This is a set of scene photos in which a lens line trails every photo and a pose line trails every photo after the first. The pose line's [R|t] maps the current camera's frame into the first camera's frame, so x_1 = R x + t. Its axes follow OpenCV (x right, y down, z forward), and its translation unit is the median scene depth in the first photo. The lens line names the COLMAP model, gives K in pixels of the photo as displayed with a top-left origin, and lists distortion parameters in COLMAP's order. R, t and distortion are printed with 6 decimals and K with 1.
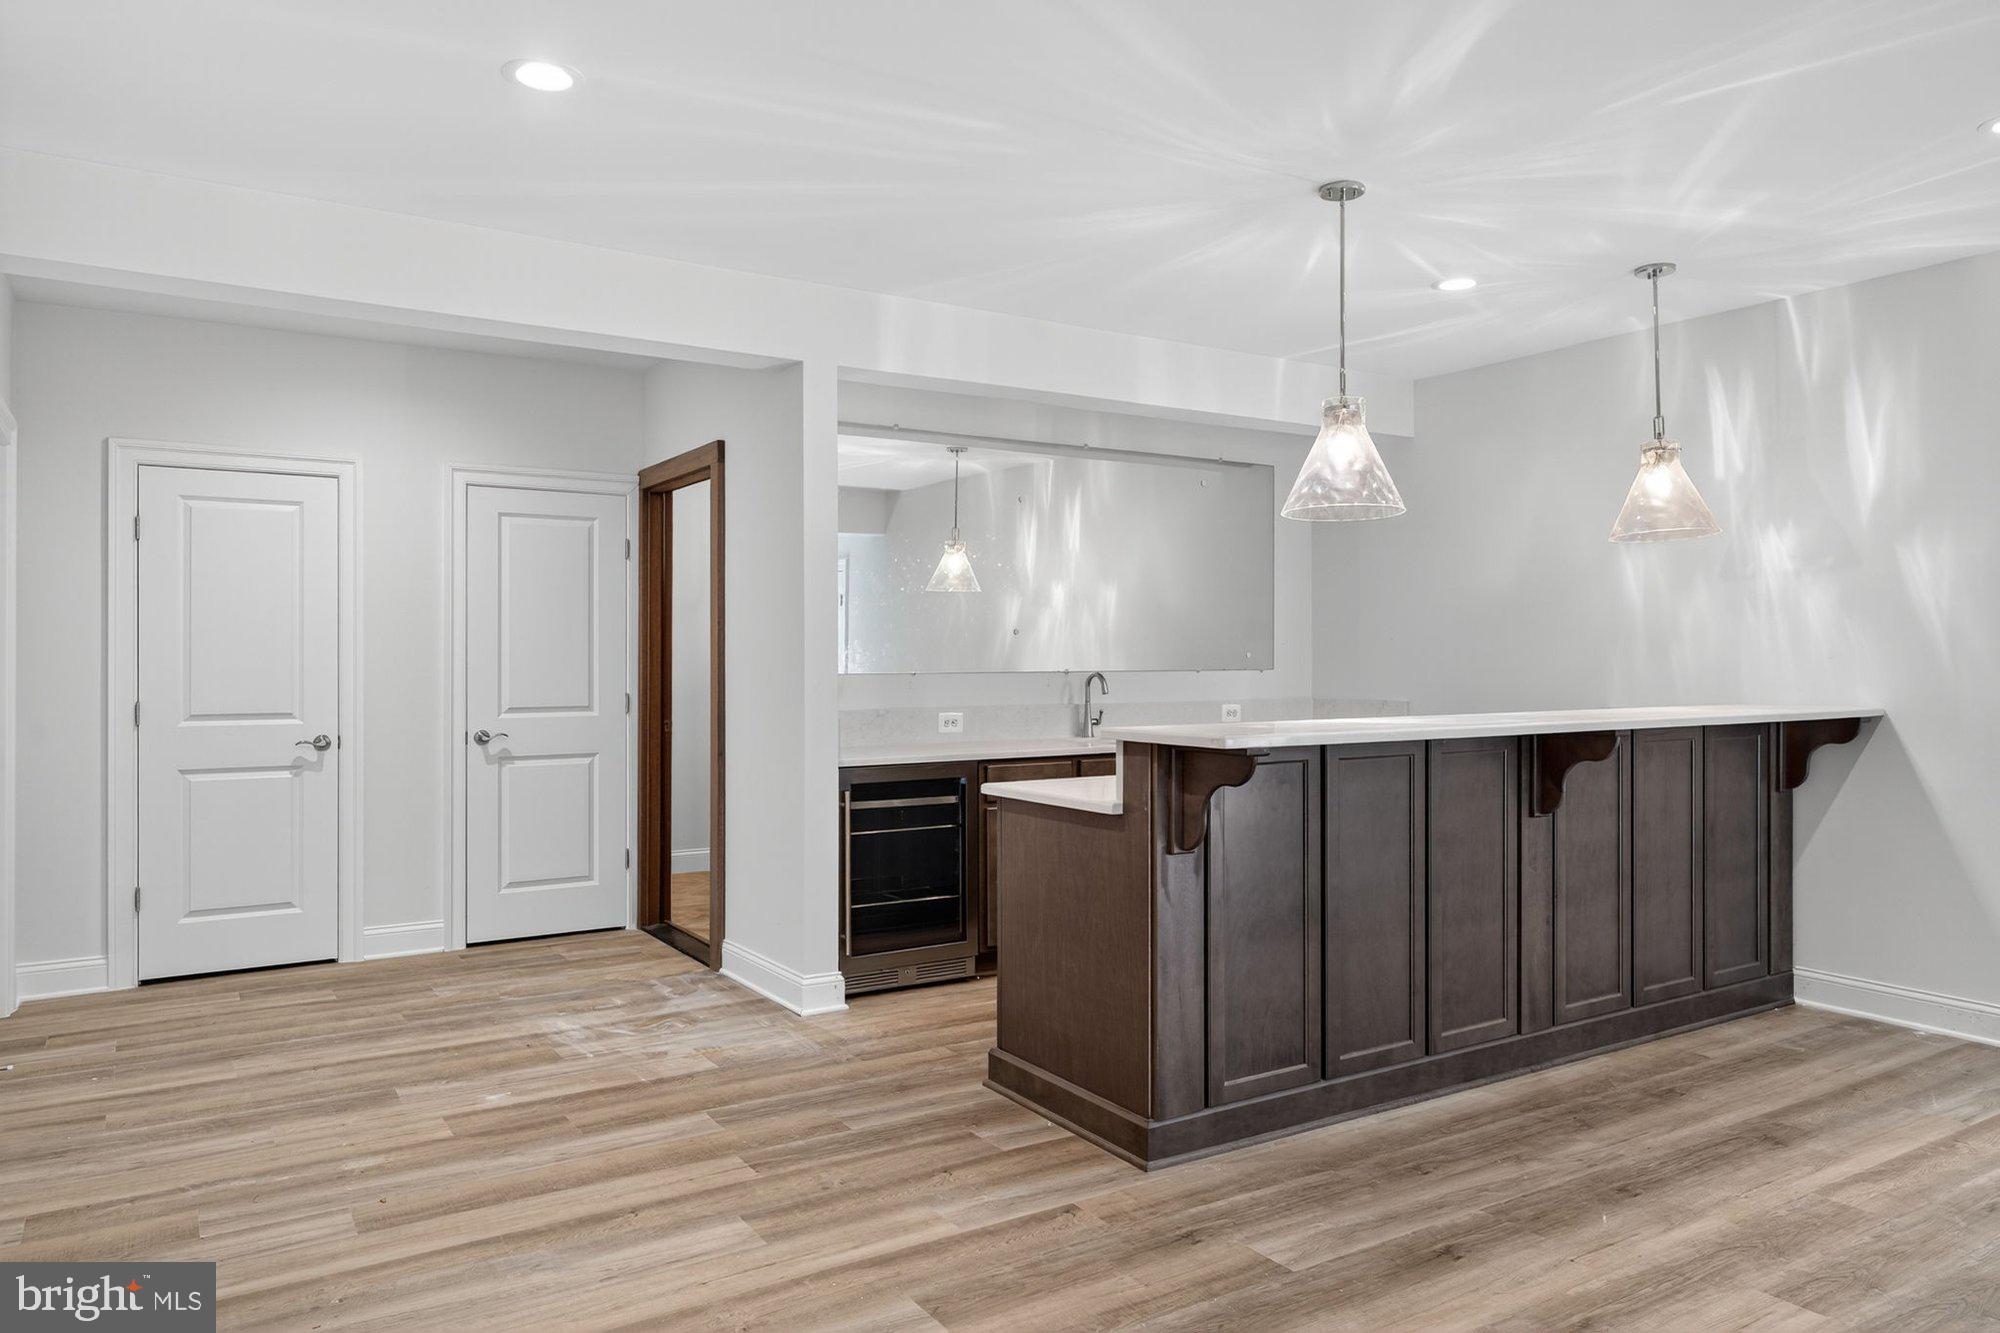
lens RADIAL K [[1332.3, 0, 999.9], [0, 1332.3, 659.3], [0, 0, 1]] dist [-0.002135, -0.000435]
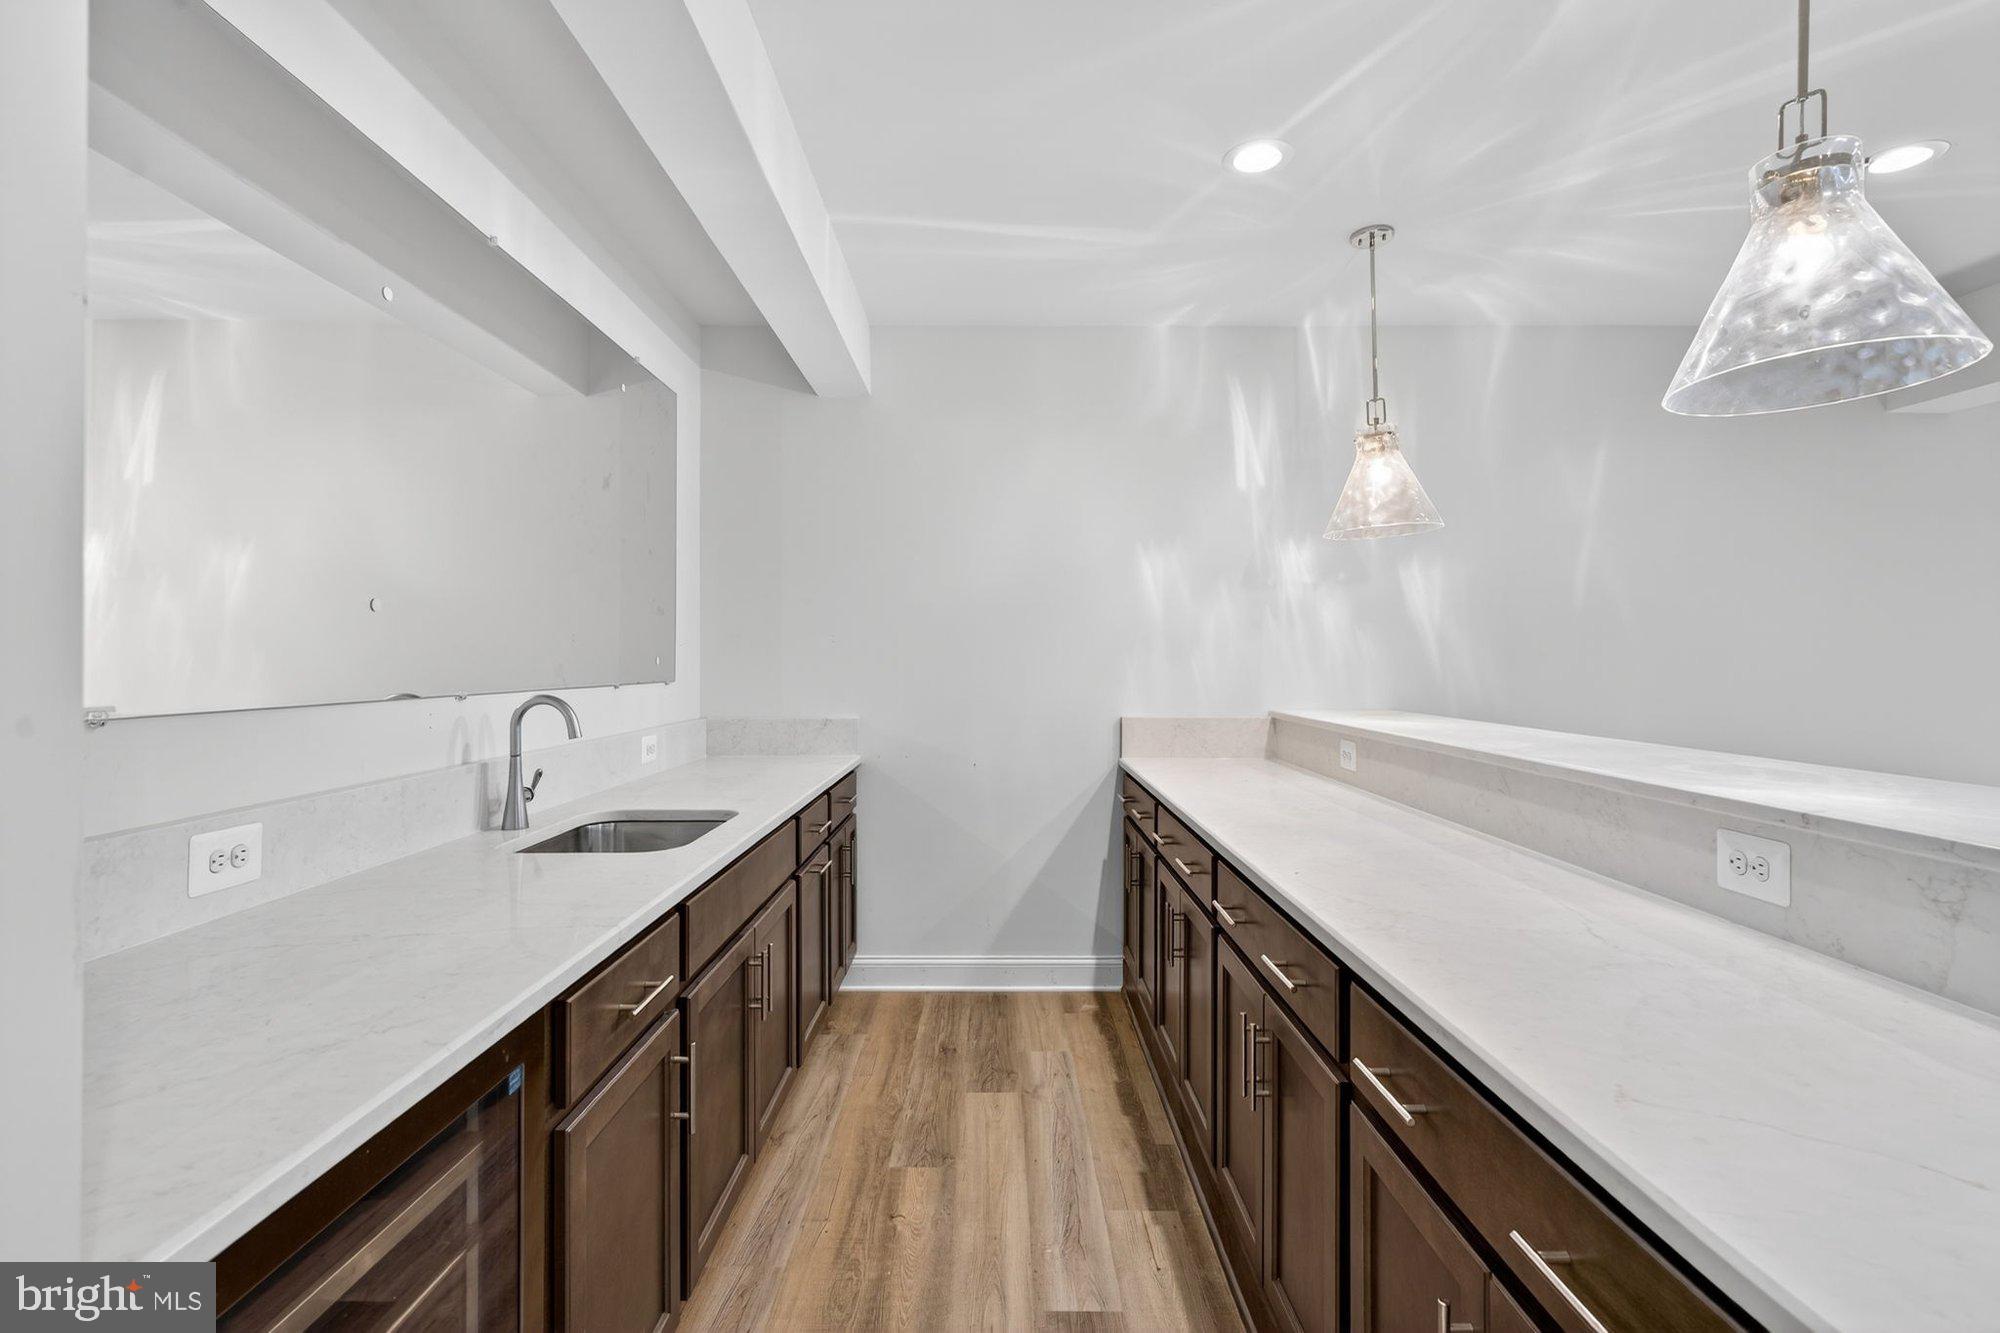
lens RADIAL K [[900.0, 0, 1005.2], [0, 900.0, 669.5], [0, 0, 1]] dist [0.005756, 0.000518]
pose [[0.520795, -0.007413, 0.853650, -0.150387], [0.002635, 0.999971, 0.007077, -0.002416], [-0.853678, -0.001436, 0.520799, 0.816726]]
